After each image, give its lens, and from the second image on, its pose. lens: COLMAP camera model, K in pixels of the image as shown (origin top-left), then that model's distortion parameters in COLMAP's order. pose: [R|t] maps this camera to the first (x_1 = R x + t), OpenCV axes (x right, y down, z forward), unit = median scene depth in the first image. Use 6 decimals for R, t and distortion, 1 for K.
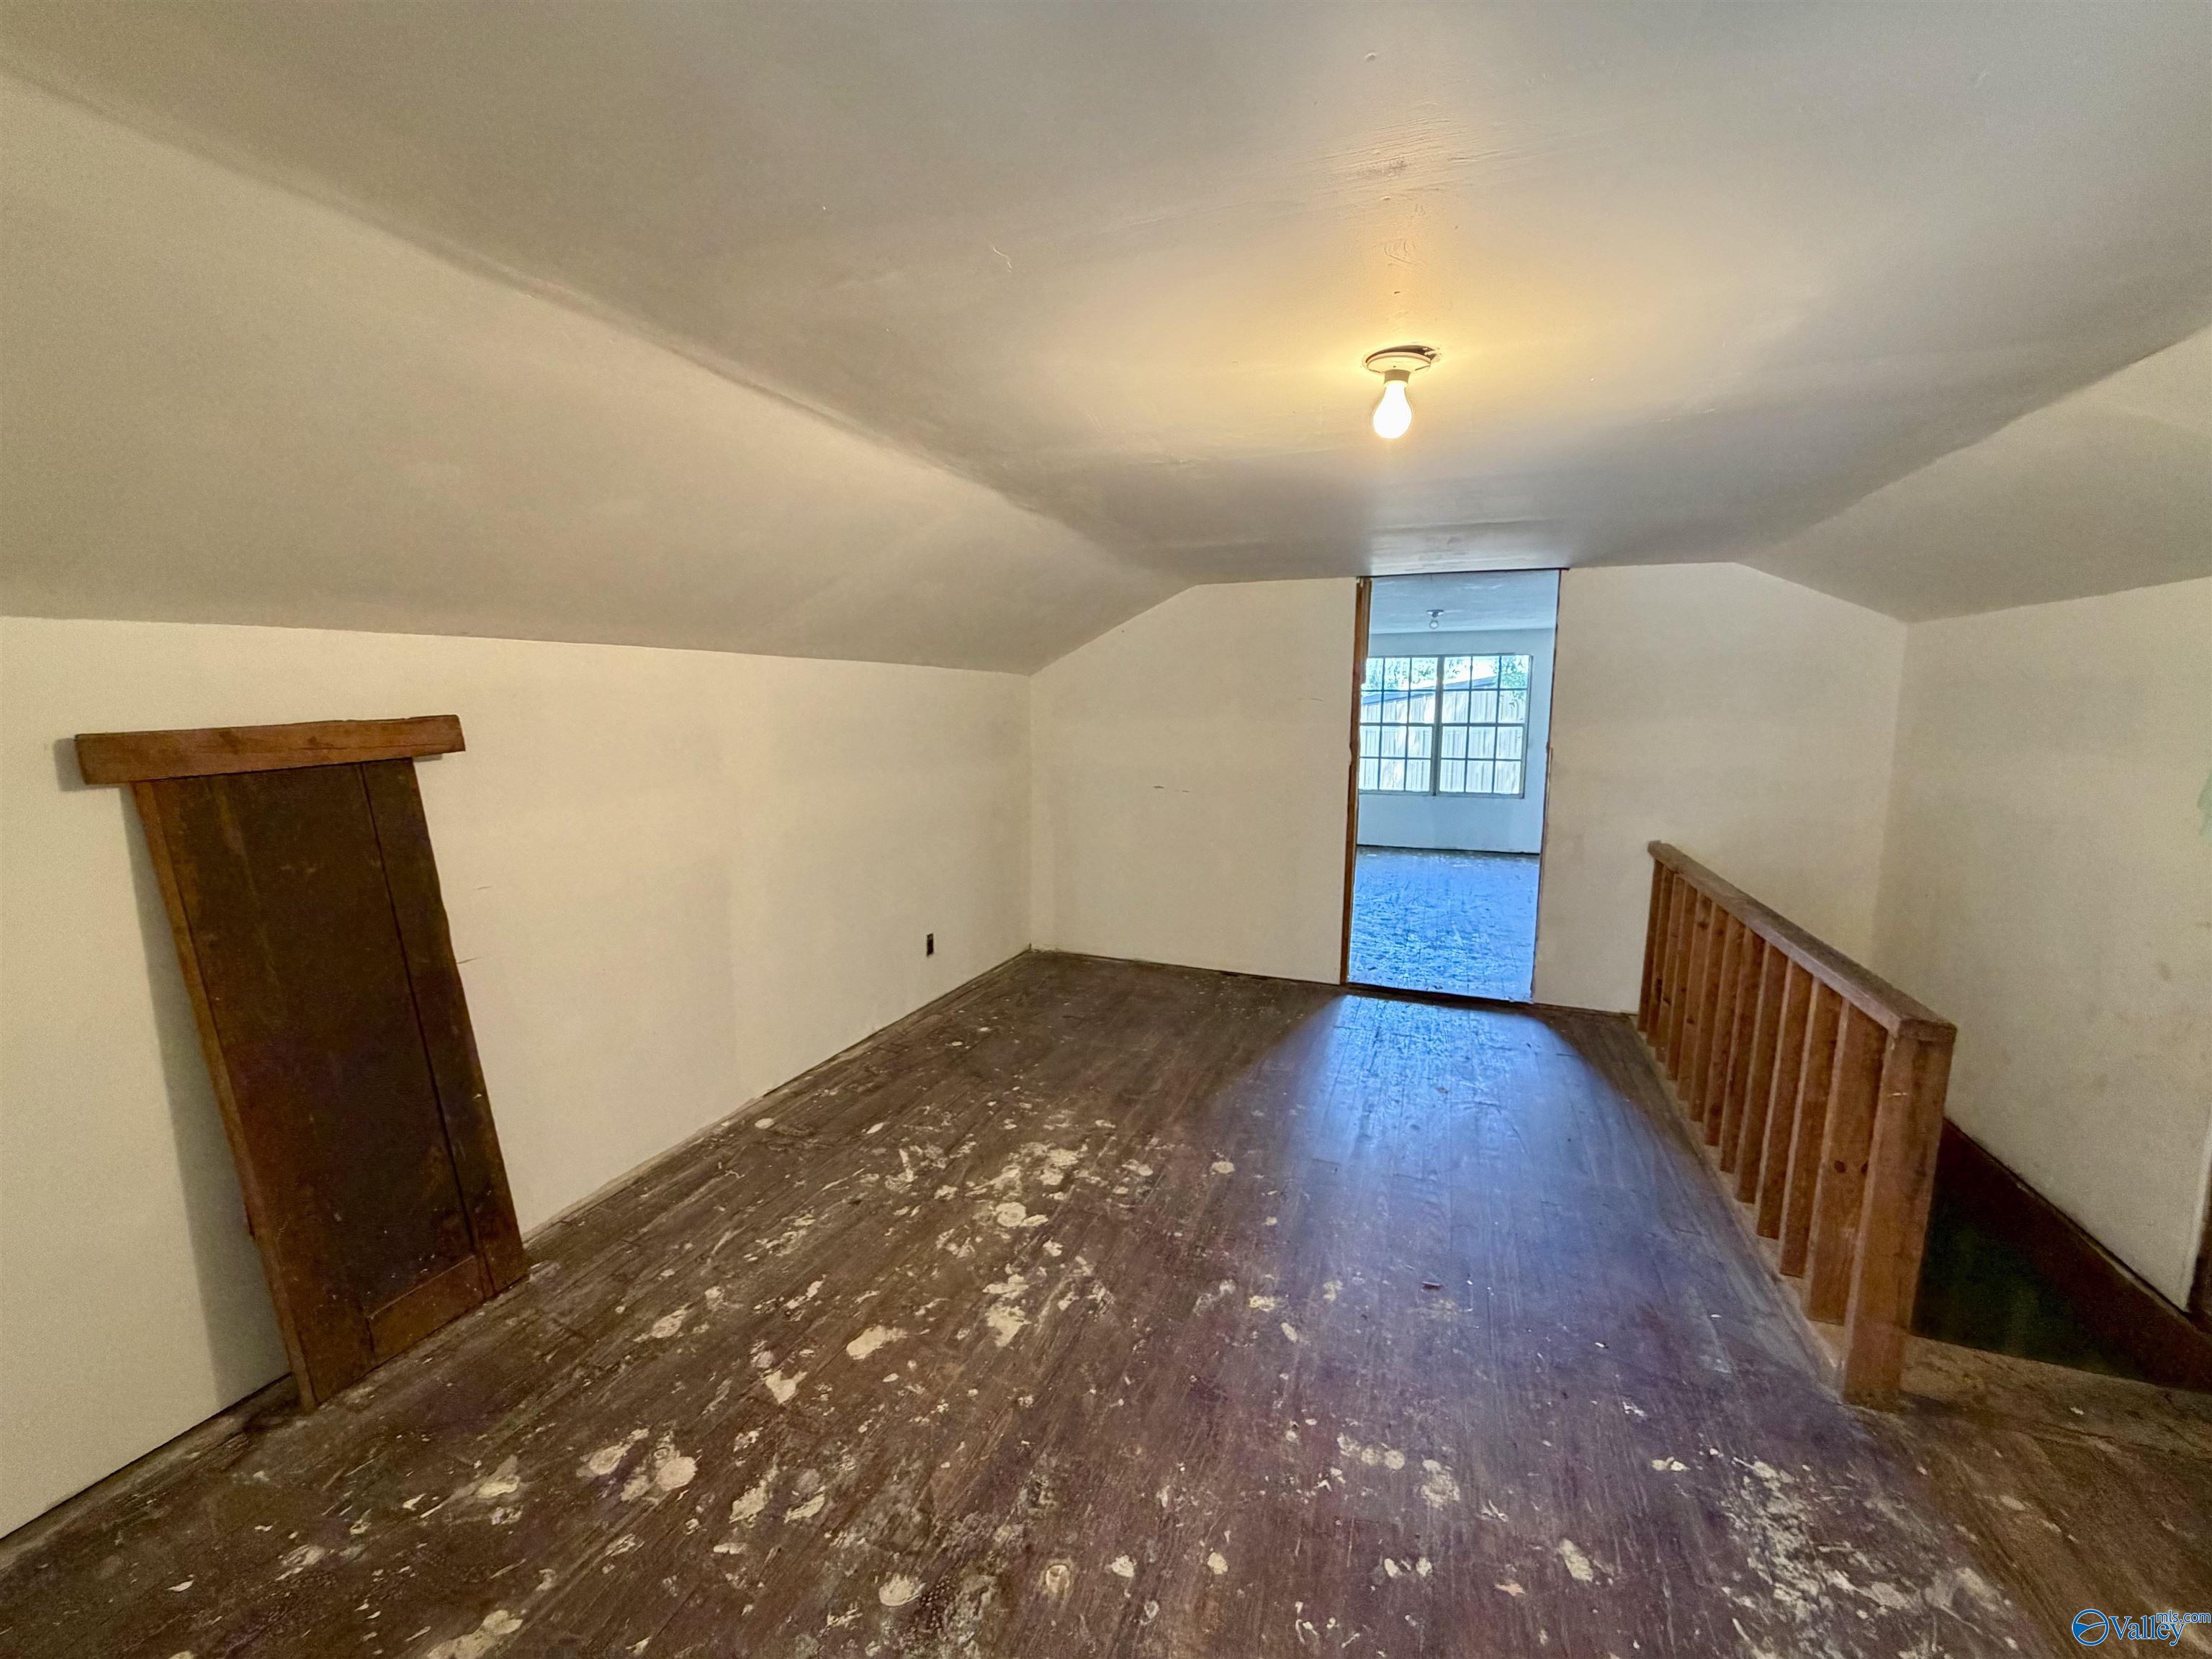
lens RADIAL K [[881.3, 0, 1102.8], [0, 881.3, 828.3], [0, 0, 1]] dist [-0.000634, -0.000238]
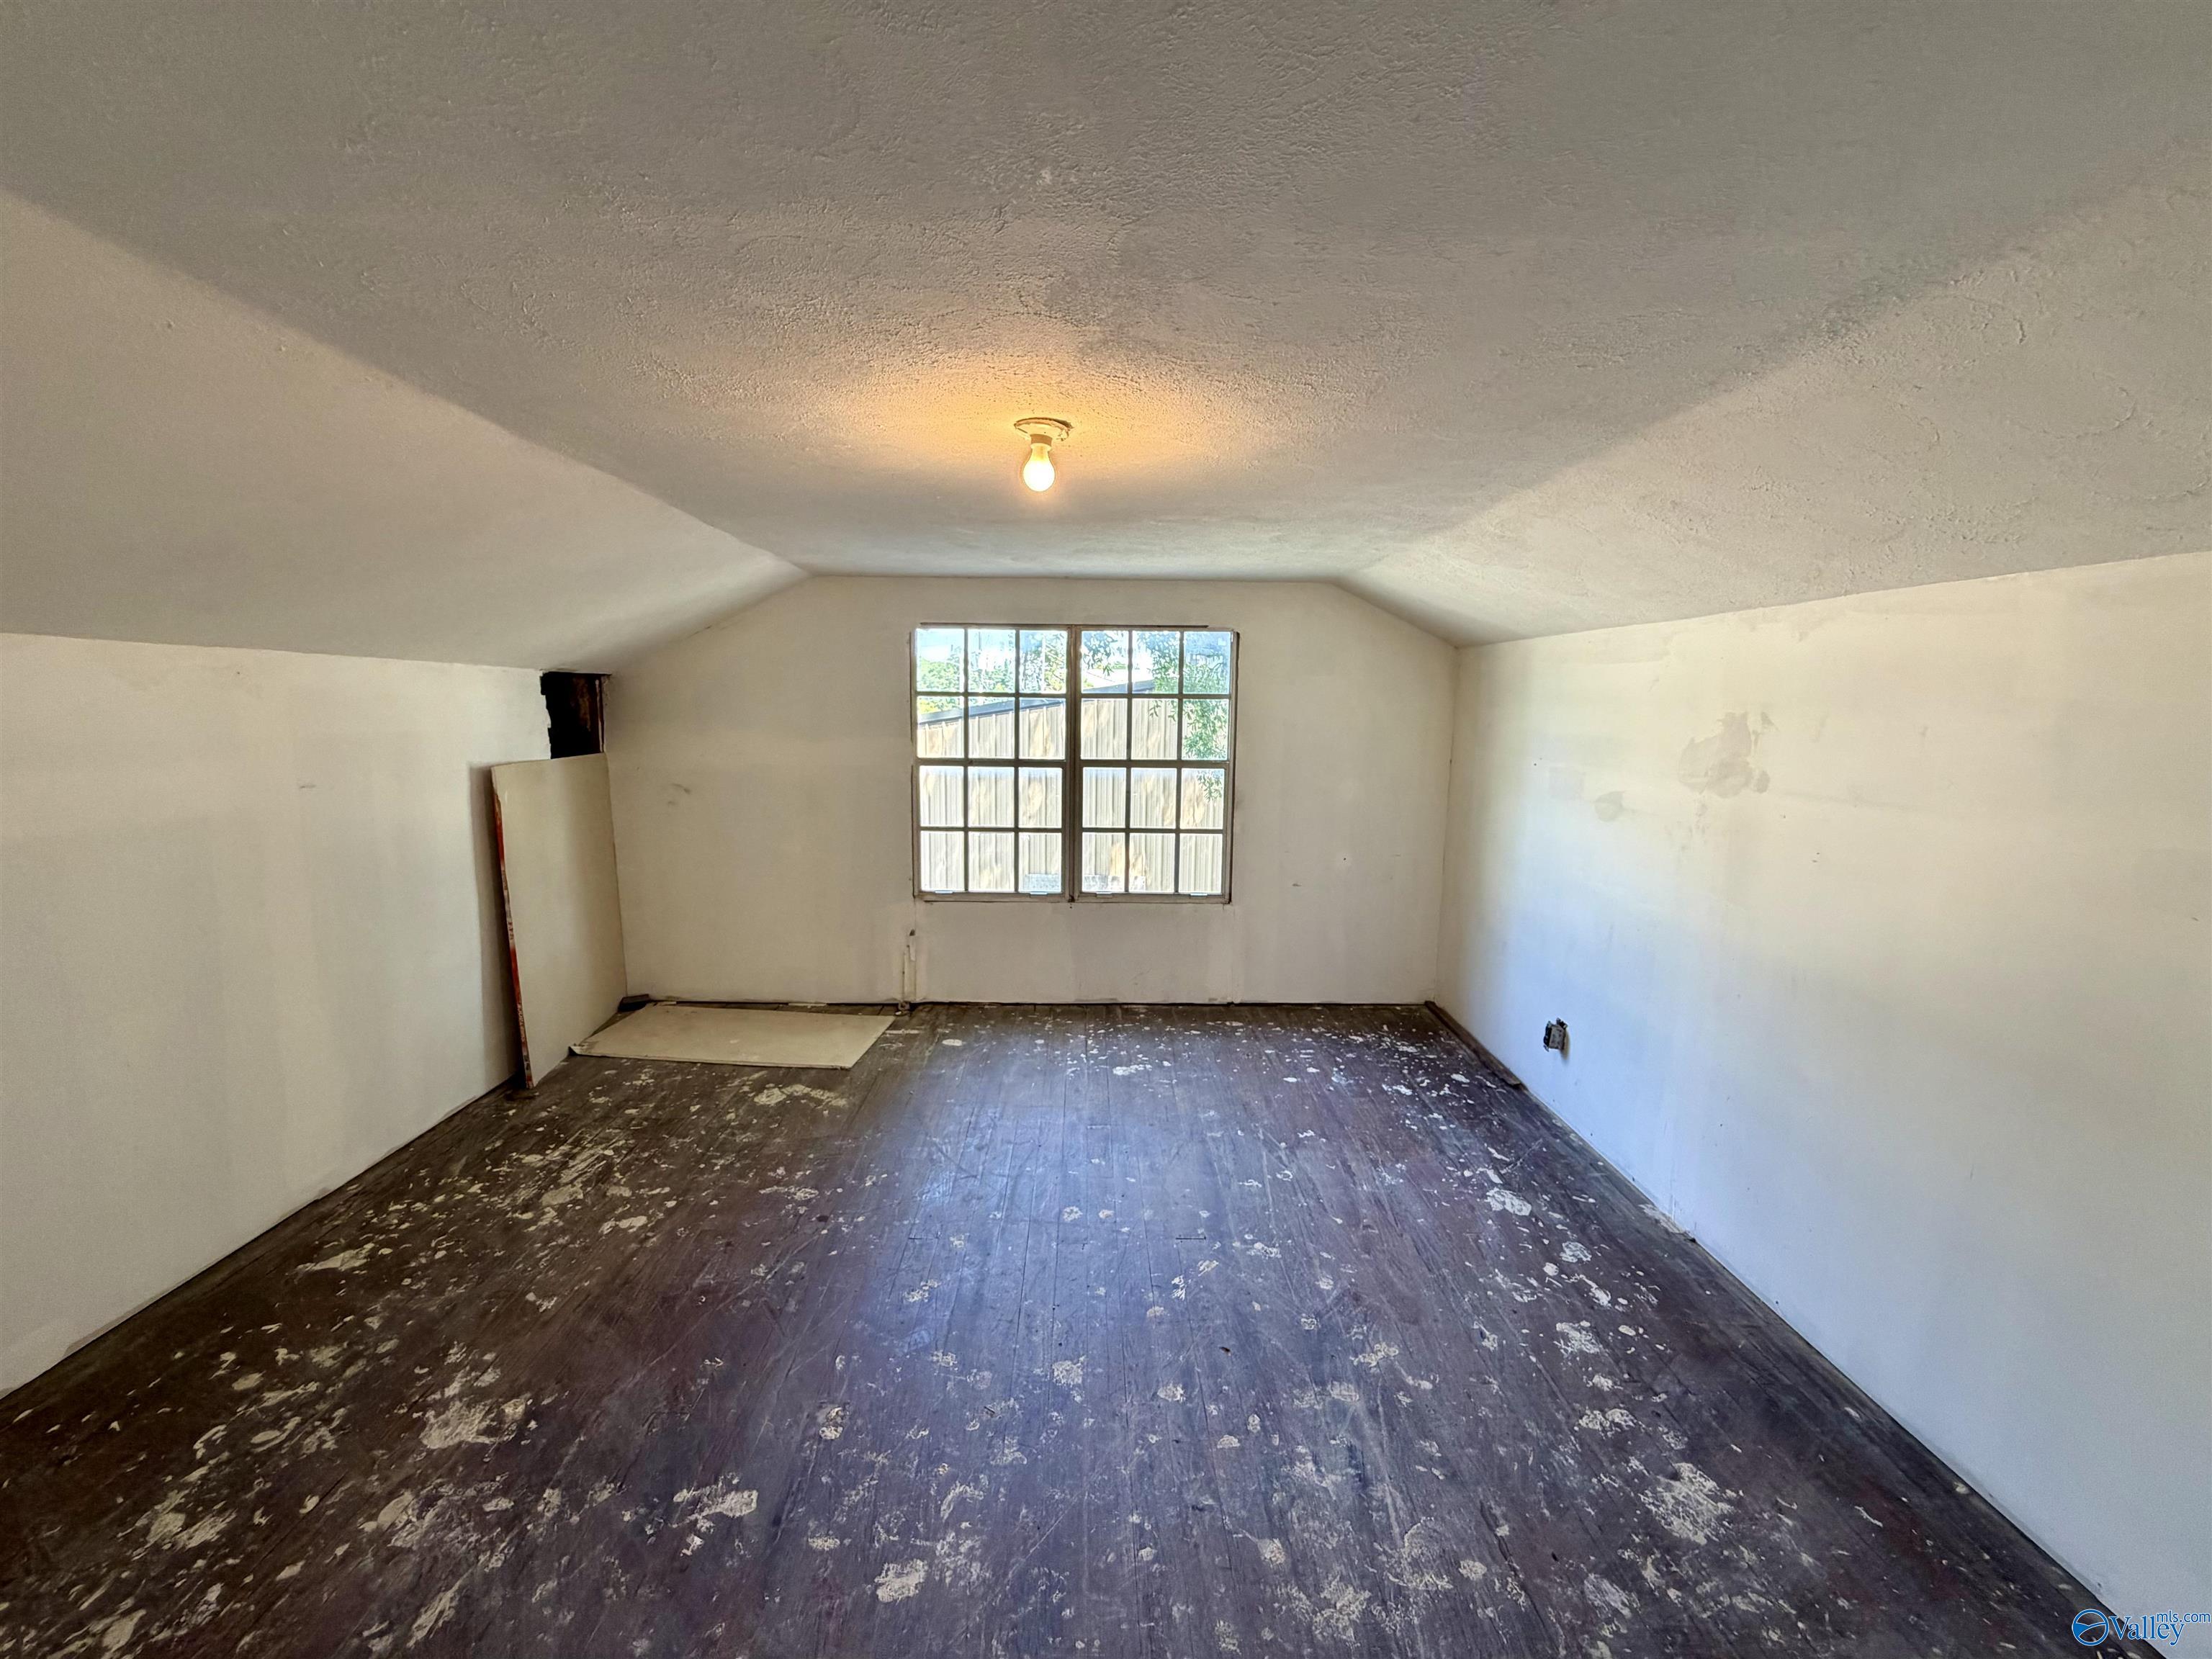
lens RADIAL K [[881.3, 0, 1102.8], [0, 881.3, 828.3], [0, 0, 1]] dist [-0.000634, -0.000238]
pose [[0.929901, -0.020543, 0.367236, 0.051242], [0.037433, 0.998541, -0.038929, -0.014651], [-0.365901, 0.049946, 0.929313, 0.128535]]
